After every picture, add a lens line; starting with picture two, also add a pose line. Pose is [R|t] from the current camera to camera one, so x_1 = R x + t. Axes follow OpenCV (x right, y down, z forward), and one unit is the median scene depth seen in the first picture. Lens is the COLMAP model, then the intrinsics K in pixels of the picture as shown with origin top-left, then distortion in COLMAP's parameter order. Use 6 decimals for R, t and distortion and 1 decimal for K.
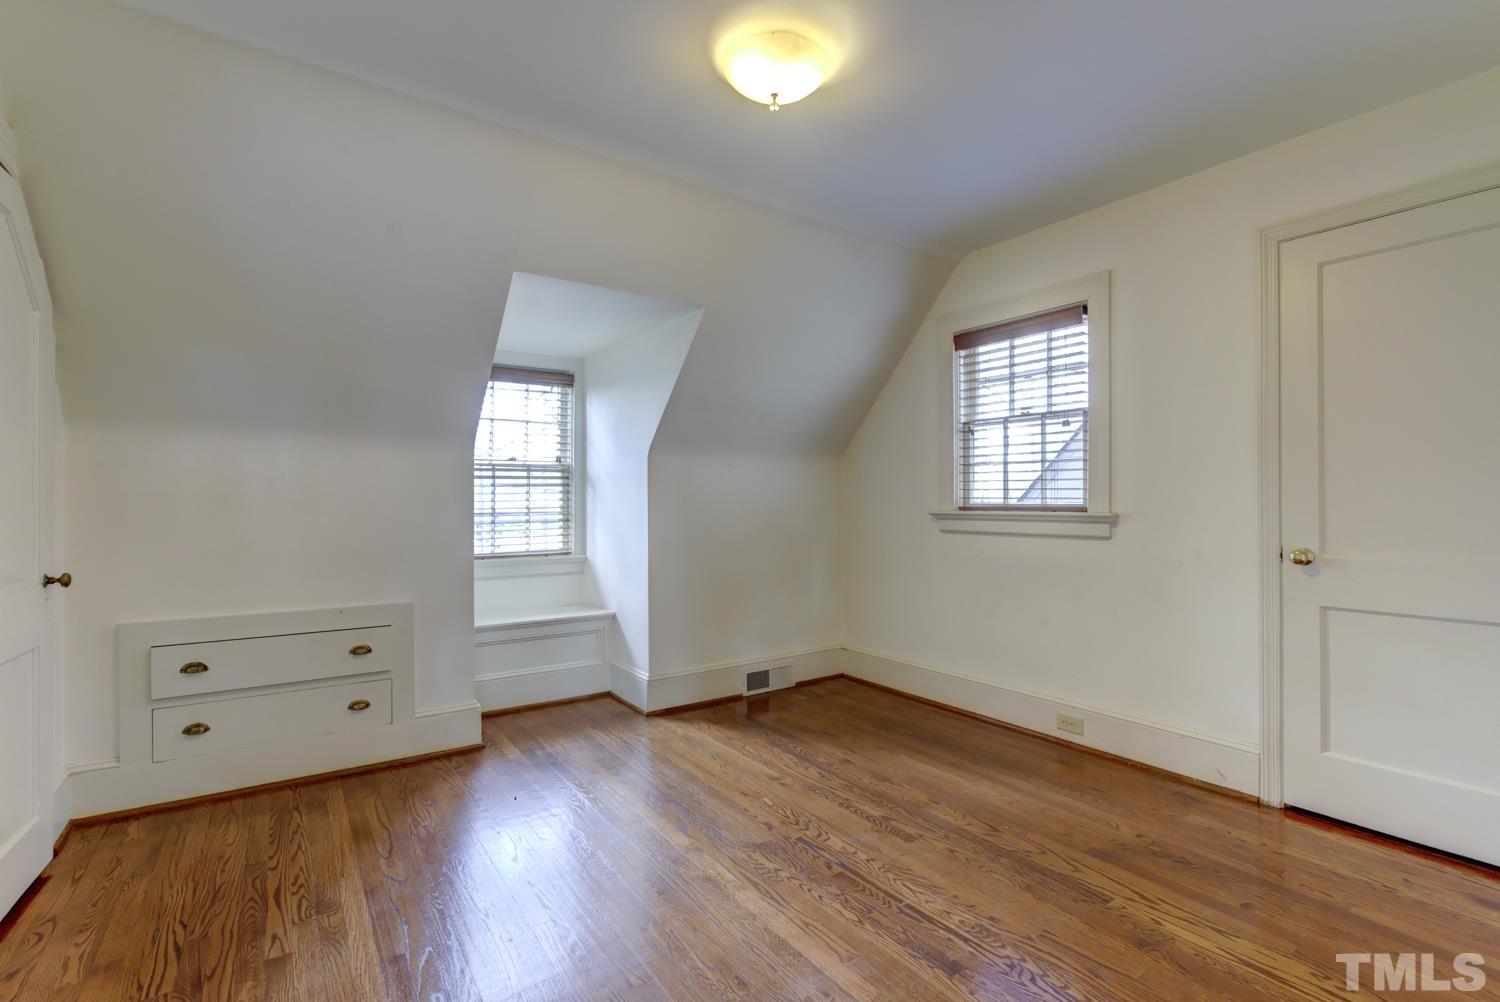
lens RADIAL K [[676.3, 0, 749.9], [0, 676.3, 496.6], [0, 0, 1]] dist [-0.005210, 0.001110]
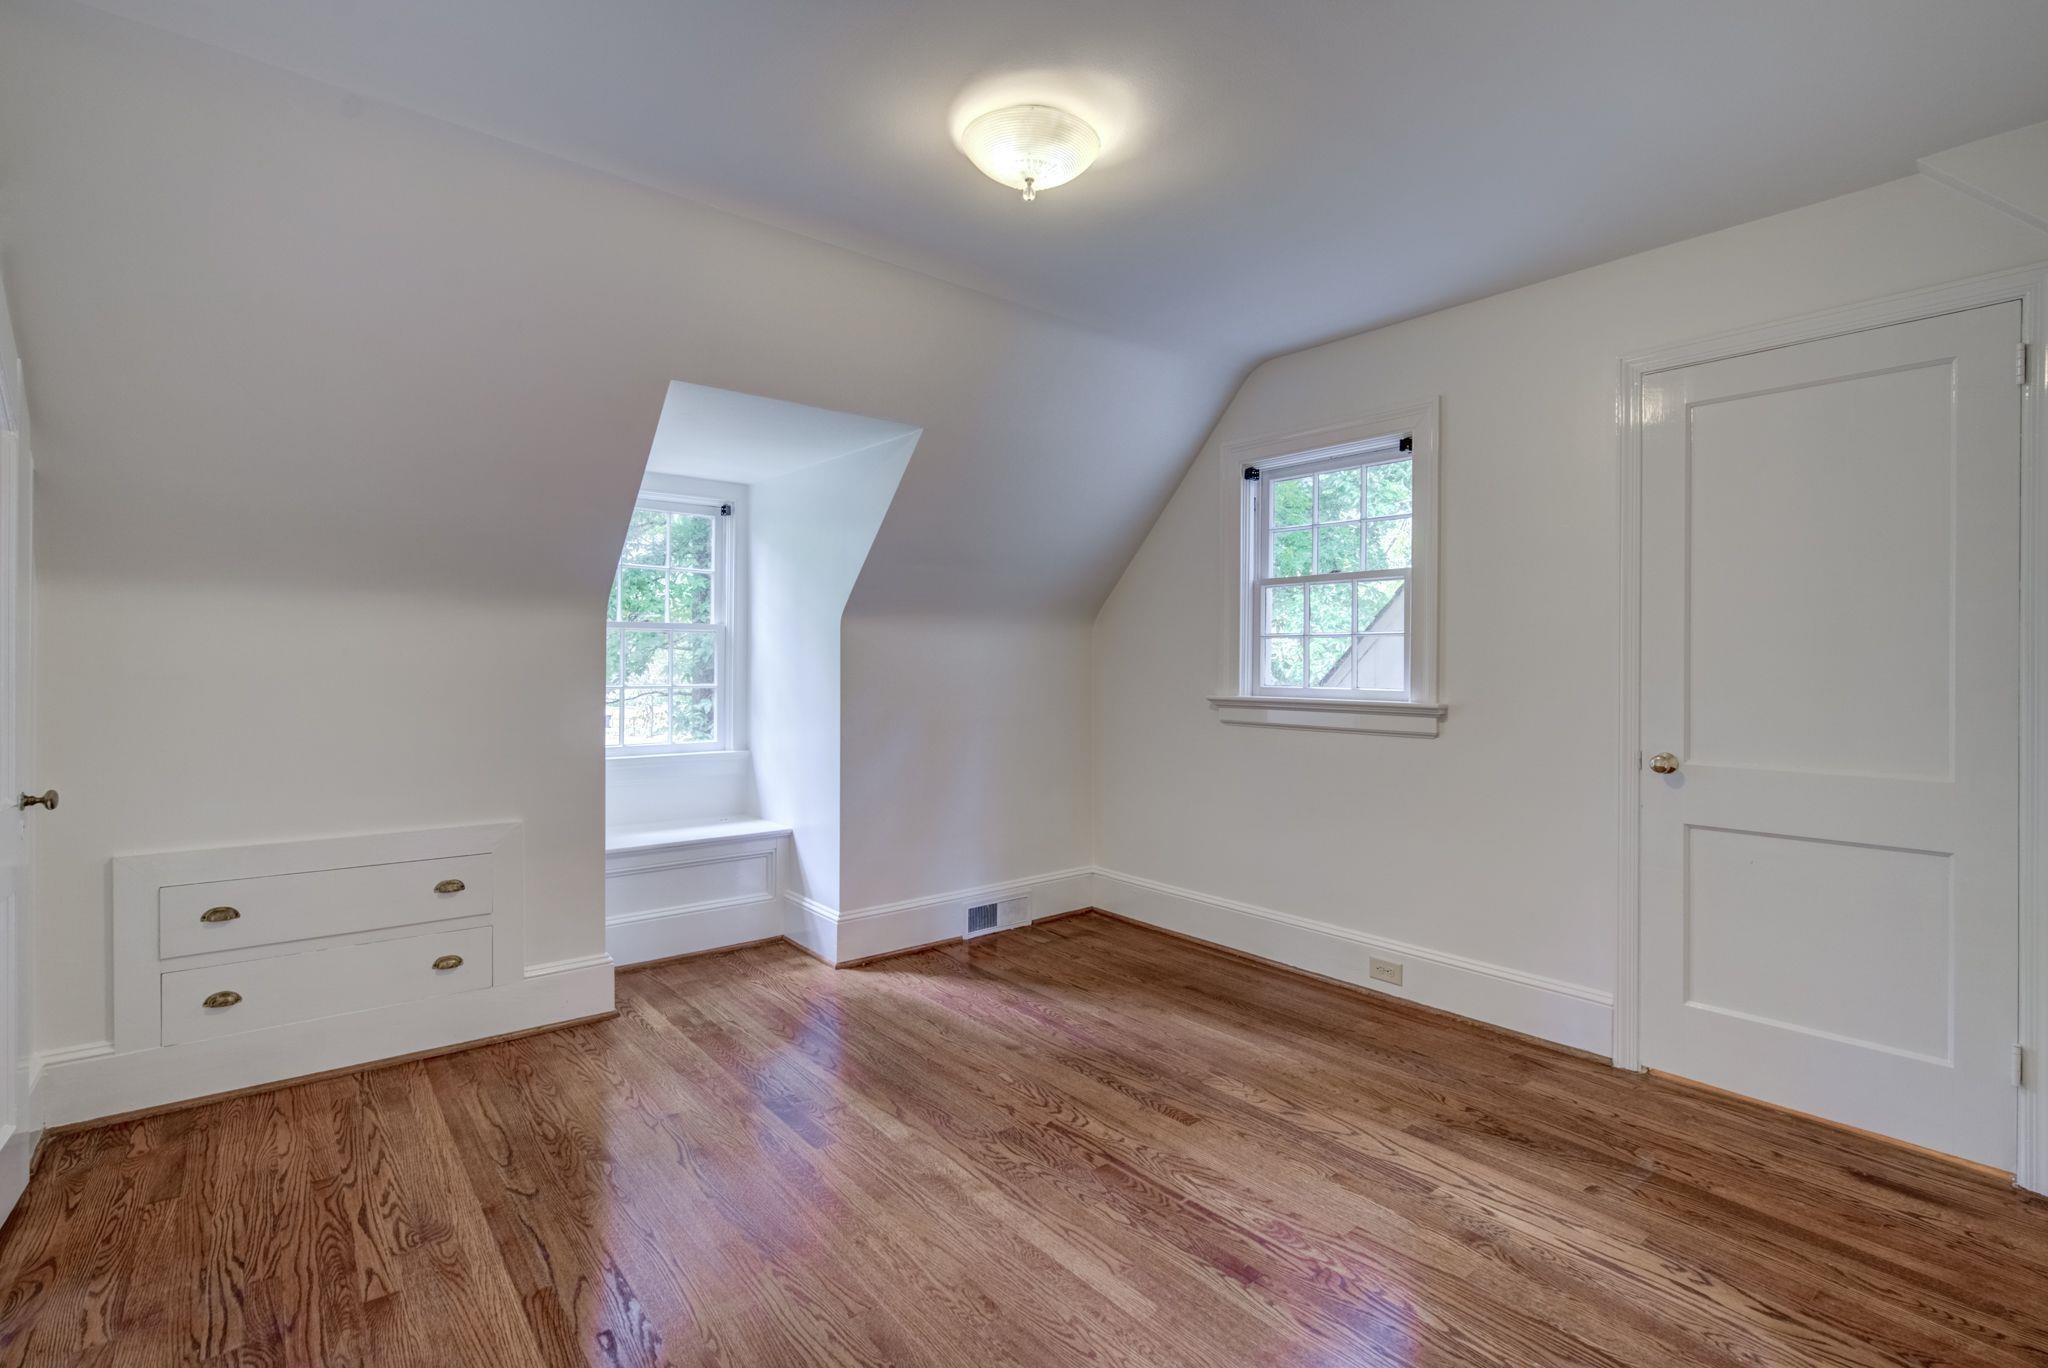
lens RADIAL K [[949.8, 0, 1014.4], [0, 949.8, 655.8], [0, 0, 1]] dist [-0.002247, 0.000575]
pose [[0.997511, 0.006043, 0.070249, -0.048822], [-0.006383, 0.999969, 0.004621, -0.041514], [-0.070219, -0.005058, 0.997519, -0.091989]]
